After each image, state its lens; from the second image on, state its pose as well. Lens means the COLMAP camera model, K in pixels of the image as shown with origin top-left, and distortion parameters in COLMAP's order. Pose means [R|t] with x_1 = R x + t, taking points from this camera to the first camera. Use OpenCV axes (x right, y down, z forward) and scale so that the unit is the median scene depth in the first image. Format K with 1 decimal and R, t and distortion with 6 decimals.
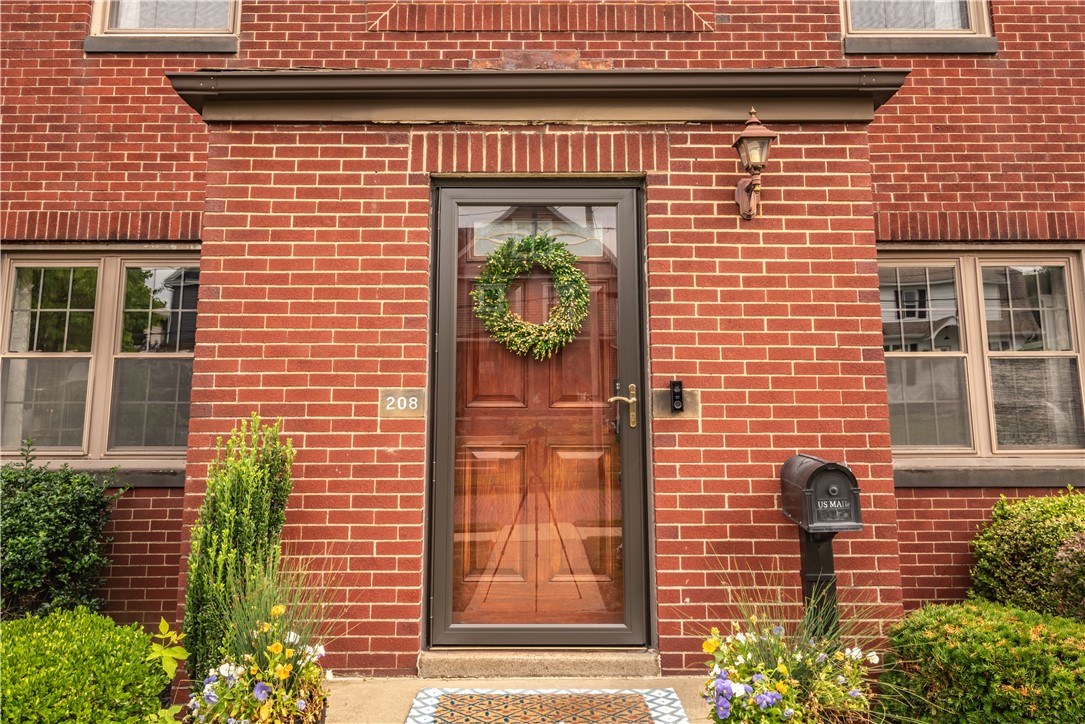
lens RADIAL K [[828.2, 0, 542.7], [0, 828.2, 334.5], [0, 0, 1]] dist [0.000334, -0.003695]
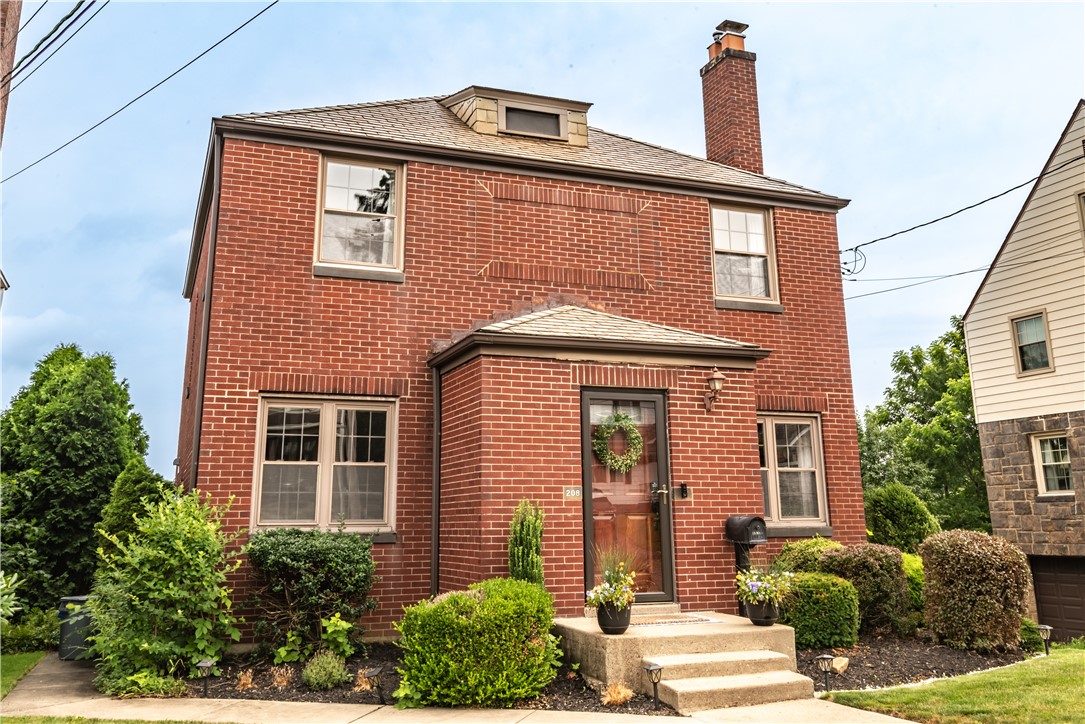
lens RADIAL K [[1004.5, 0, 542.5], [0, 1004.5, 362.0], [0, 0, 1]] dist [0.000753, -0.001919]
pose [[0.925582, 0.052063, 0.374950, -1.187627], [-0.032690, 0.997790, -0.057849, -0.099073], [-0.377134, 0.041287, 0.925238, -1.342812]]
